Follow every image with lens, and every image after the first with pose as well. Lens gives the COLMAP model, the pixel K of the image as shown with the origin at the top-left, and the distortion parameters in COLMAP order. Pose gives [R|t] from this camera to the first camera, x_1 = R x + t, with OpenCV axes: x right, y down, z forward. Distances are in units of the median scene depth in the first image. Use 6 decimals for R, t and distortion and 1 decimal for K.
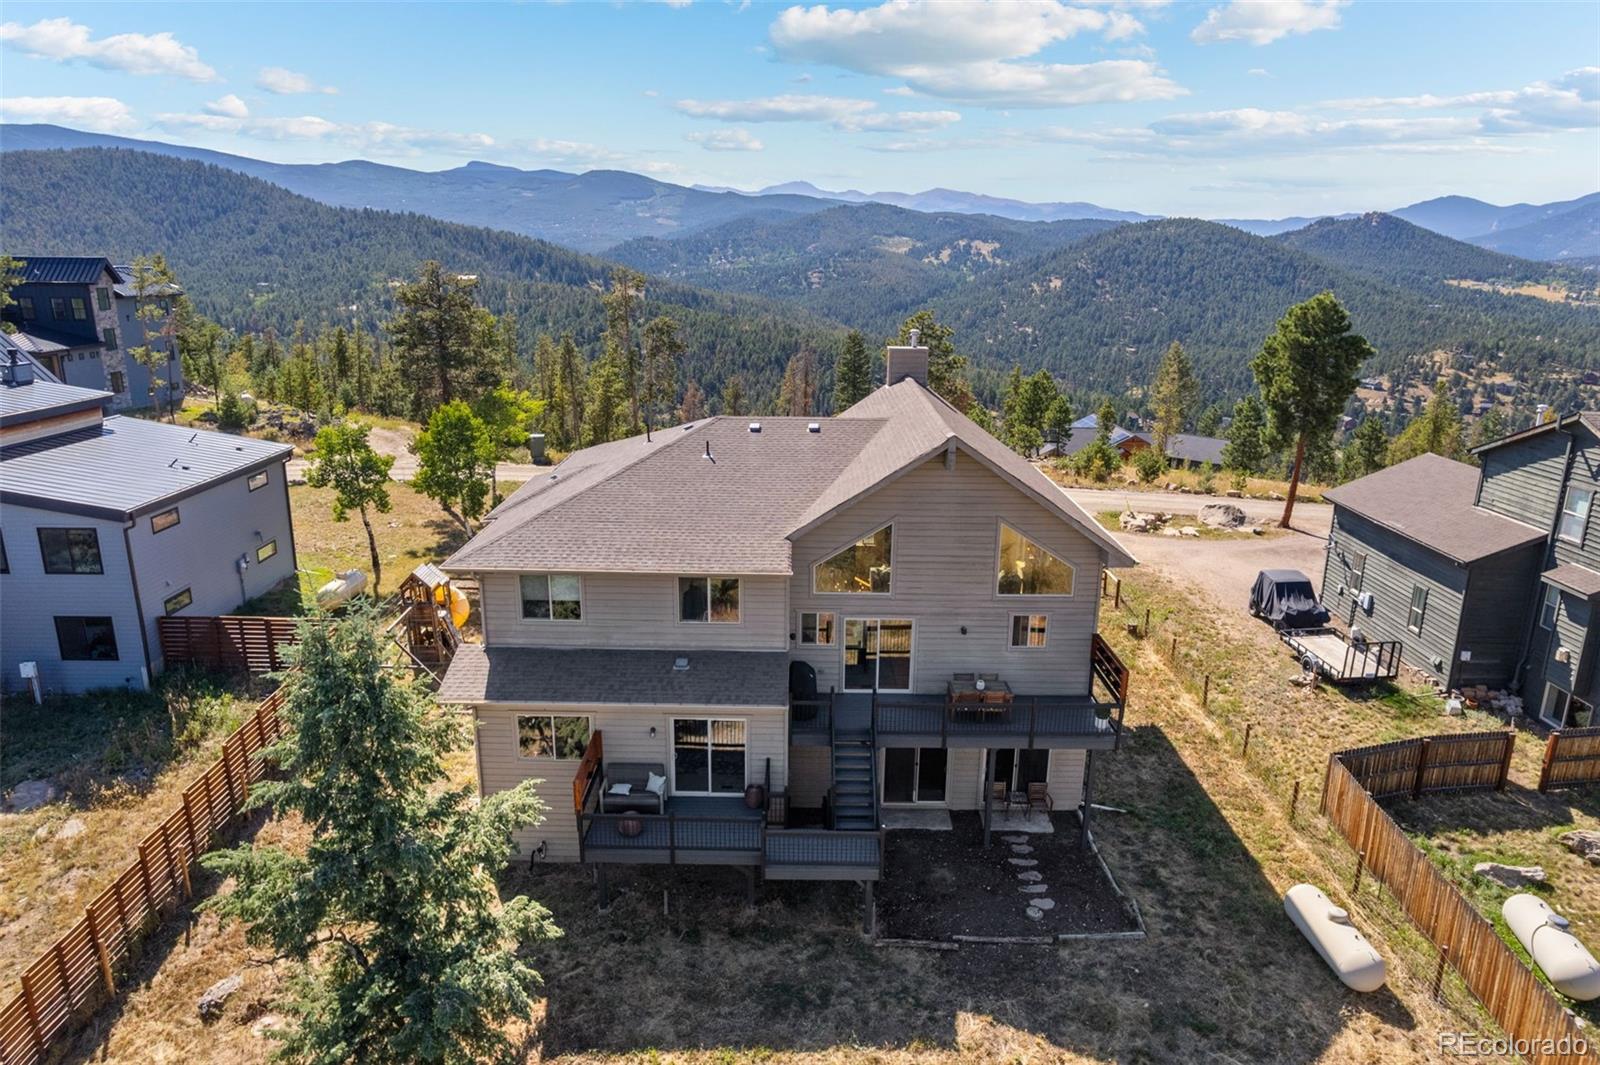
lens RADIAL K [[1021.0, 0, 800.0], [0, 1021.0, 532.5], [0, 0, 1]] dist [-0.067568, 0.057800]
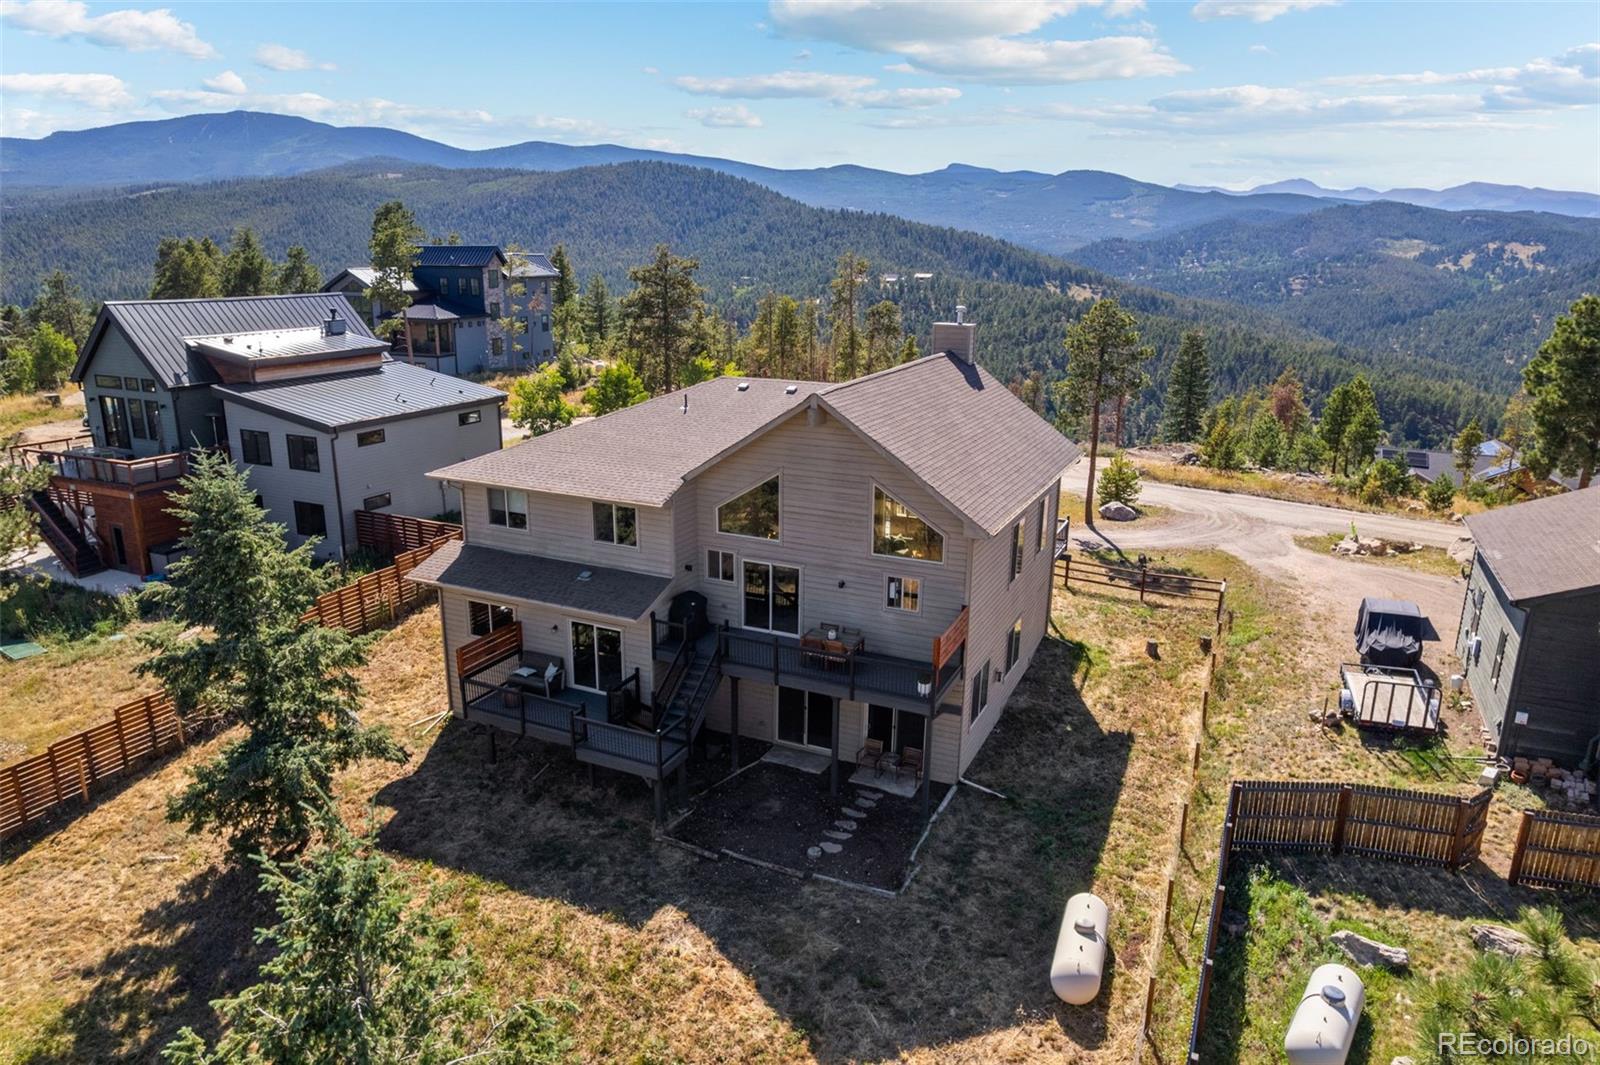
lens RADIAL K [[1021.0, 0, 800.0], [0, 1021.0, 532.5], [0, 0, 1]] dist [-0.067568, 0.057800]
pose [[0.909946, 0.110579, -0.399713, 0.511840], [-0.110633, 0.993595, 0.023019, 0.023143], [0.399698, 0.023276, 0.916351, 0.024574]]
